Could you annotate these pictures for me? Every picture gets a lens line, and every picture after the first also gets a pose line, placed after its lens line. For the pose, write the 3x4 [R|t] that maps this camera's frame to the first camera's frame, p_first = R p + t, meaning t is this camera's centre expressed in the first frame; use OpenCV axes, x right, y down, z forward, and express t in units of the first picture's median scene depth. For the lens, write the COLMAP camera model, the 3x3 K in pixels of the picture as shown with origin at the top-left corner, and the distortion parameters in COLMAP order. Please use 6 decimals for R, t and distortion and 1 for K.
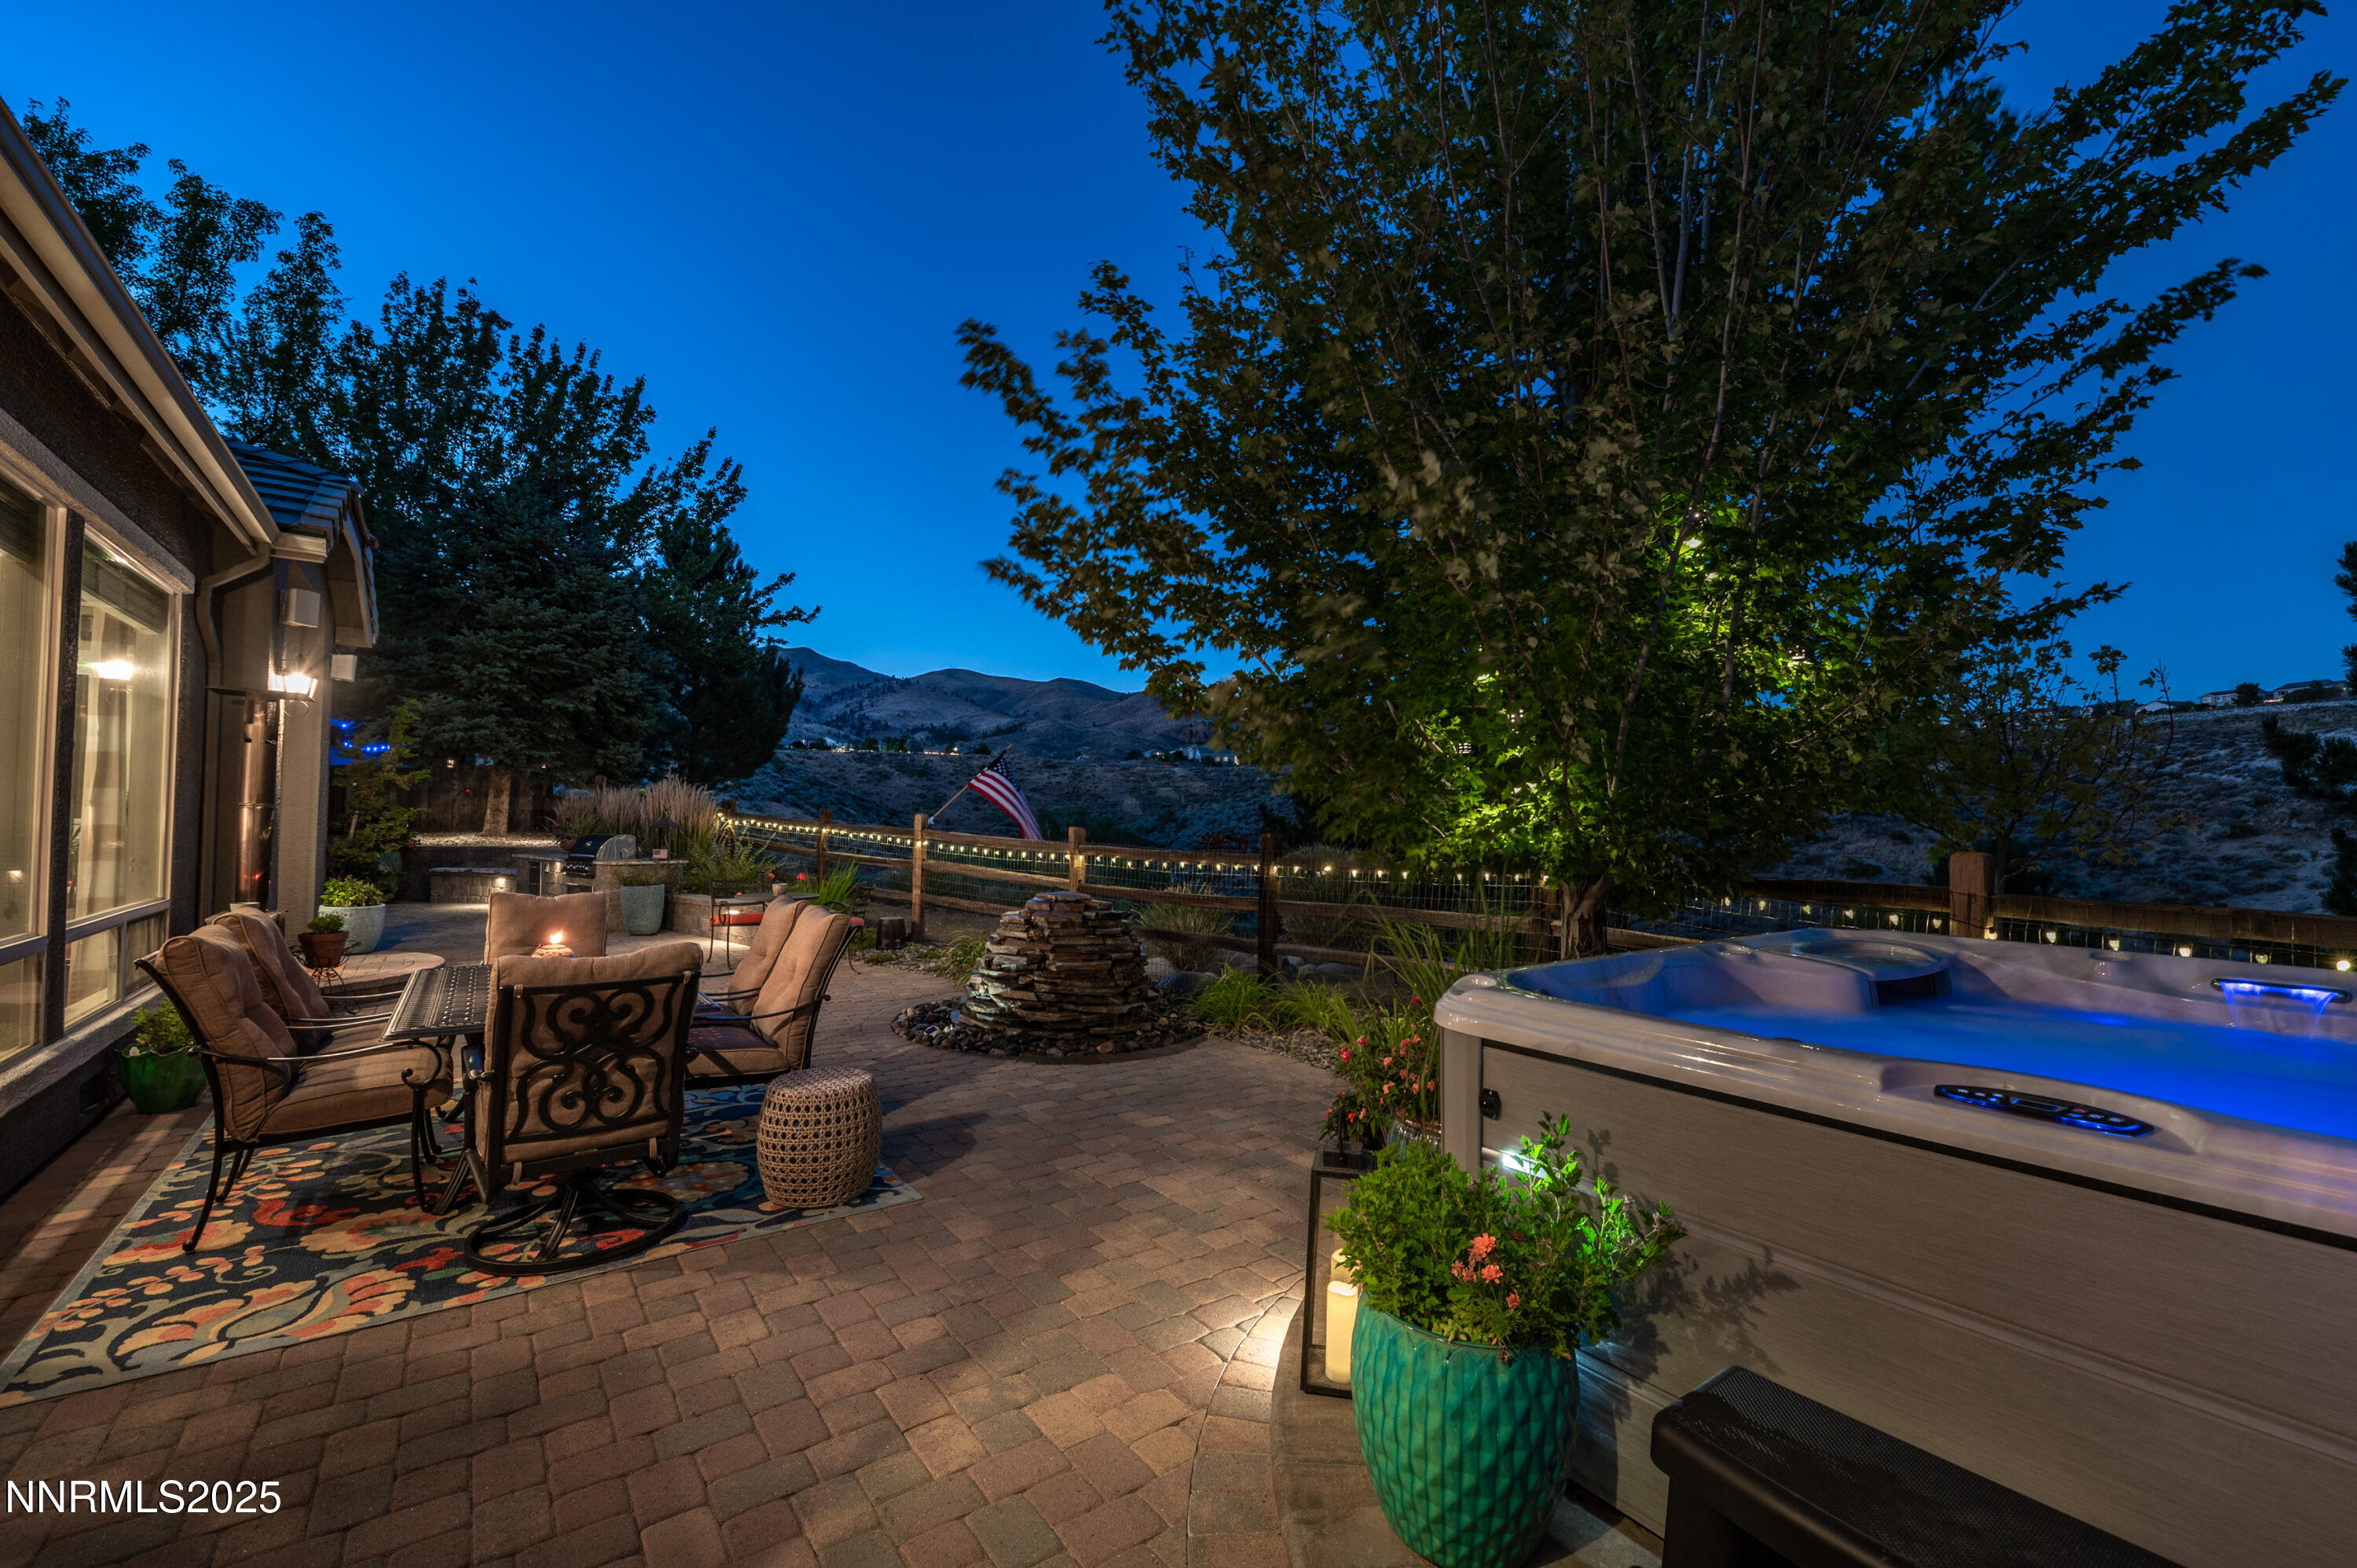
lens RADIAL K [[926.7, 0, 1178.5], [0, 926.7, 784.0], [0, 0, 1]] dist [0.001516, -0.005630]
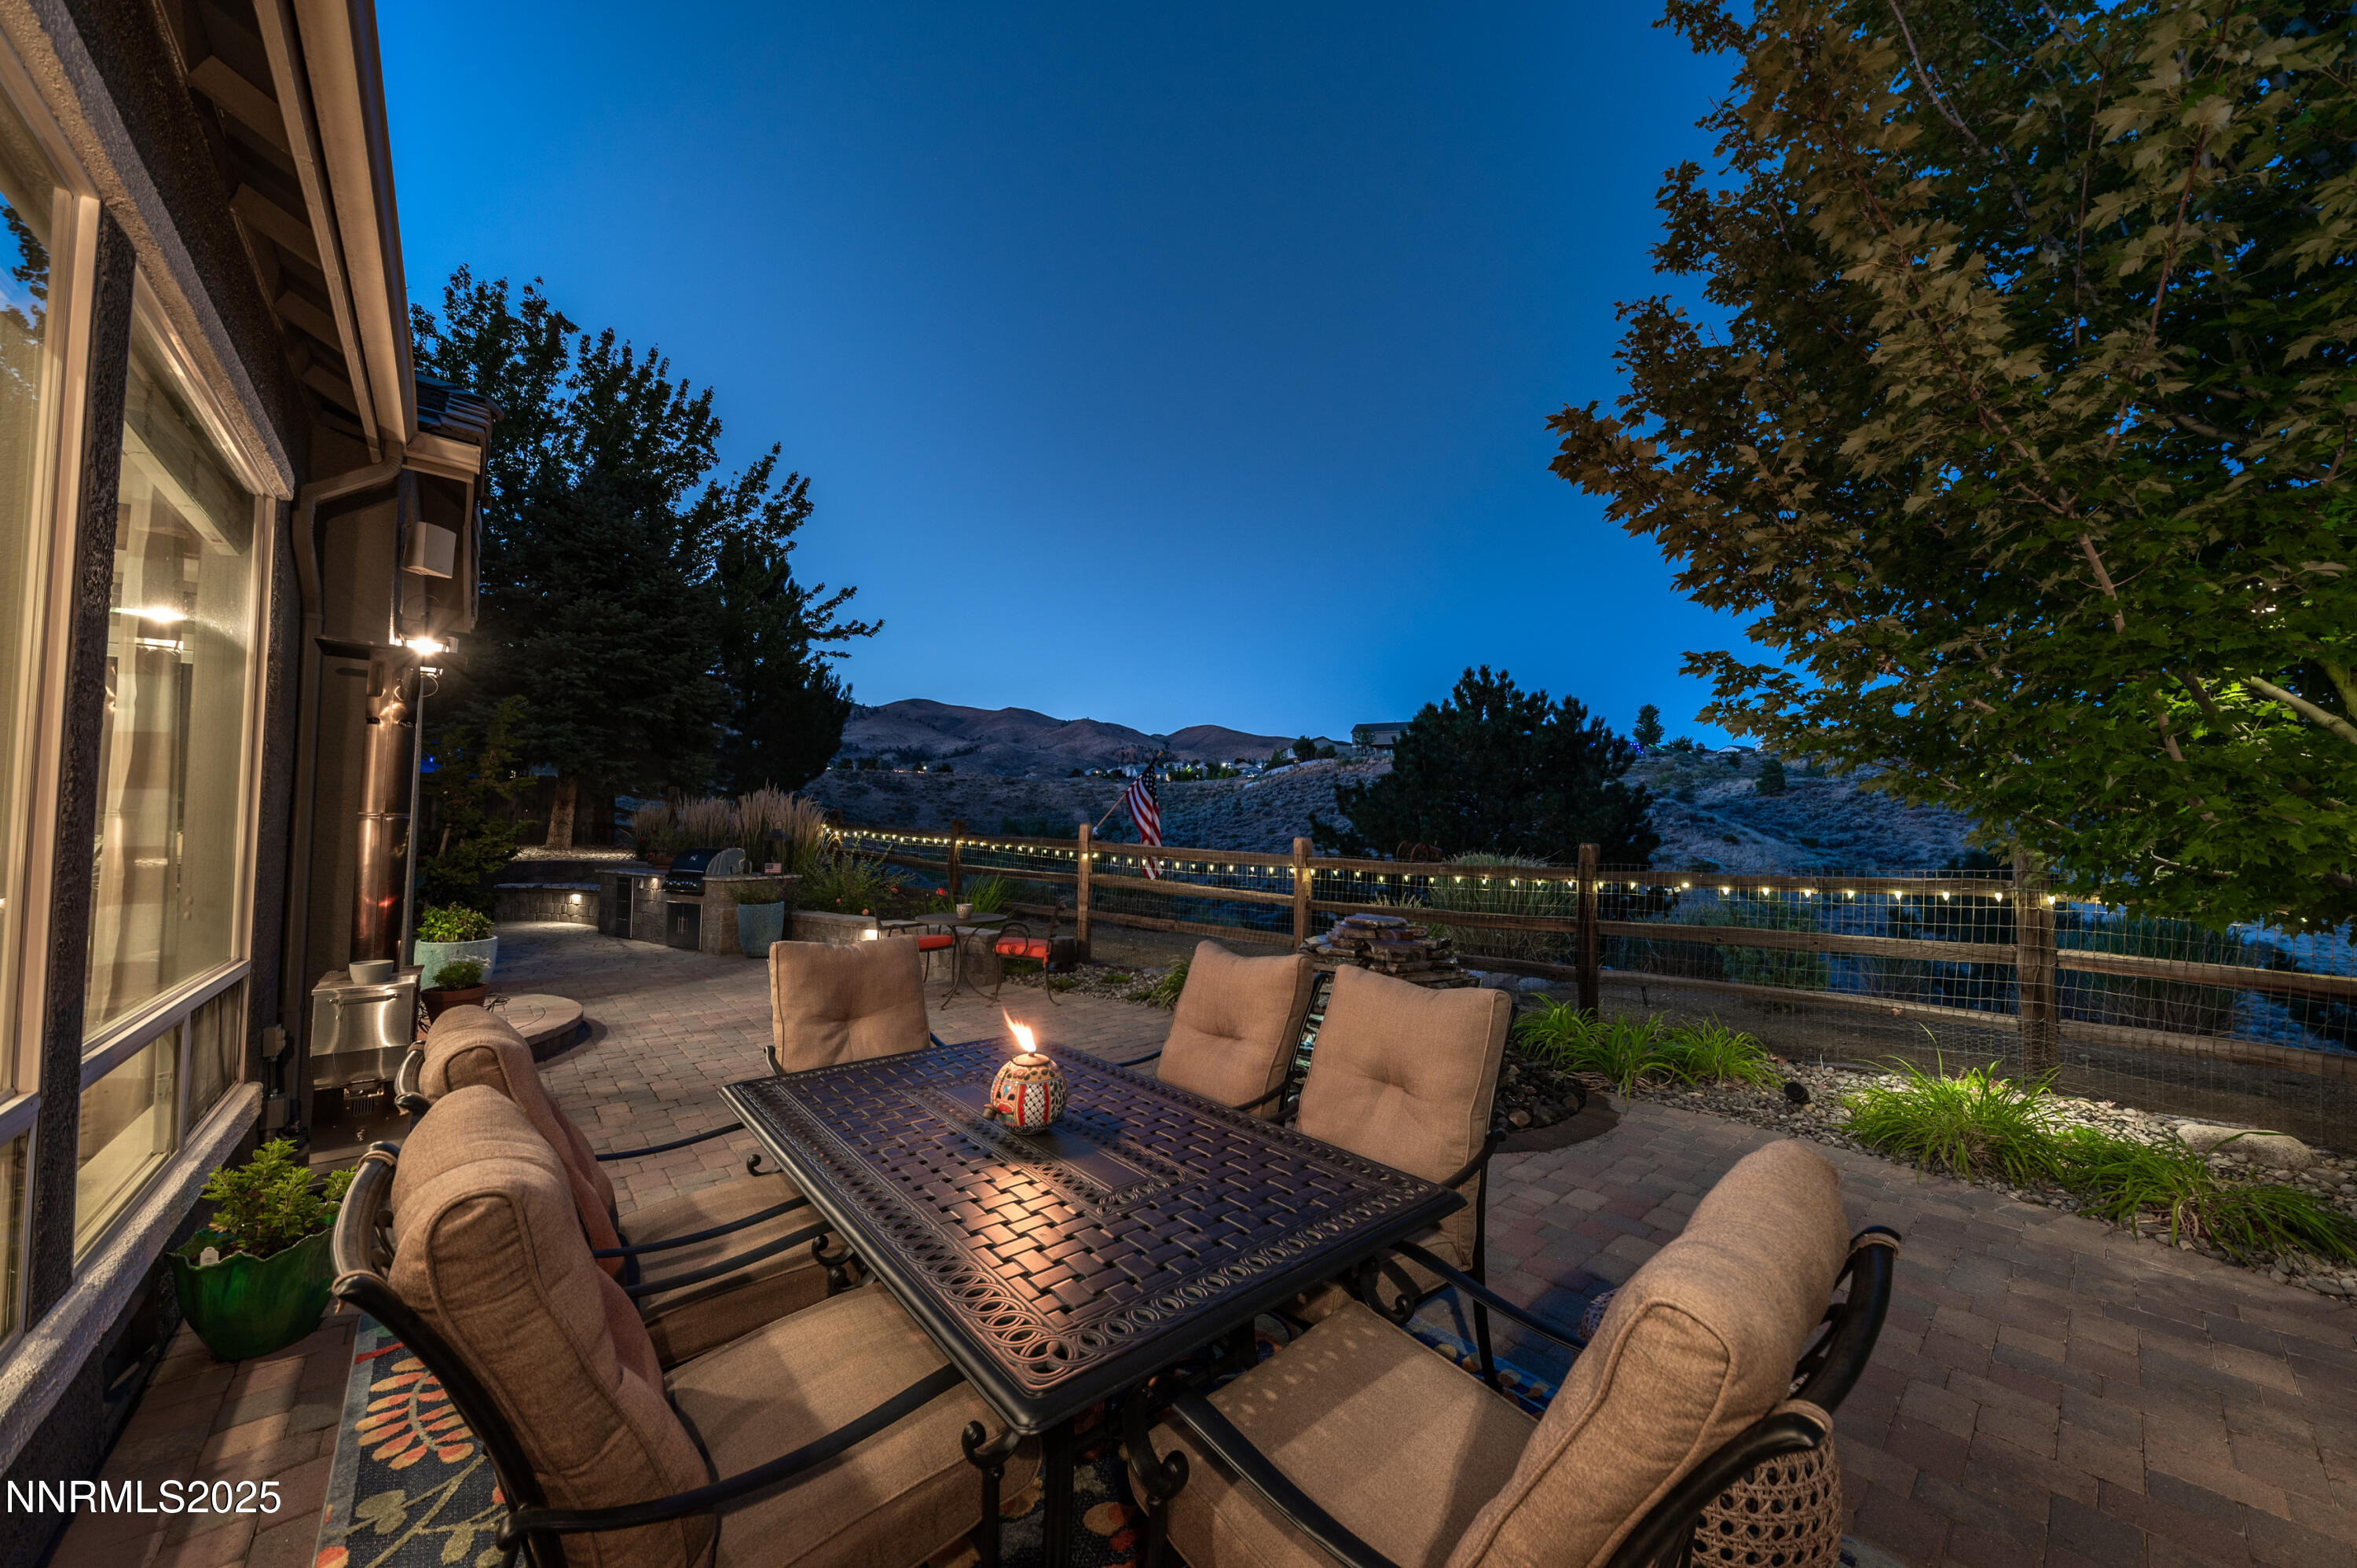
lens RADIAL K [[804.9, 0, 1178.5], [0, 804.9, 784.0], [0, 0, 1]] dist [-0.001677, -0.000156]
pose [[0.997901, -0.002367, 0.064714, -0.184258], [0.003428, 0.999861, -0.016296, 0.004851], [-0.064667, 0.016483, 0.997771, 0.149862]]
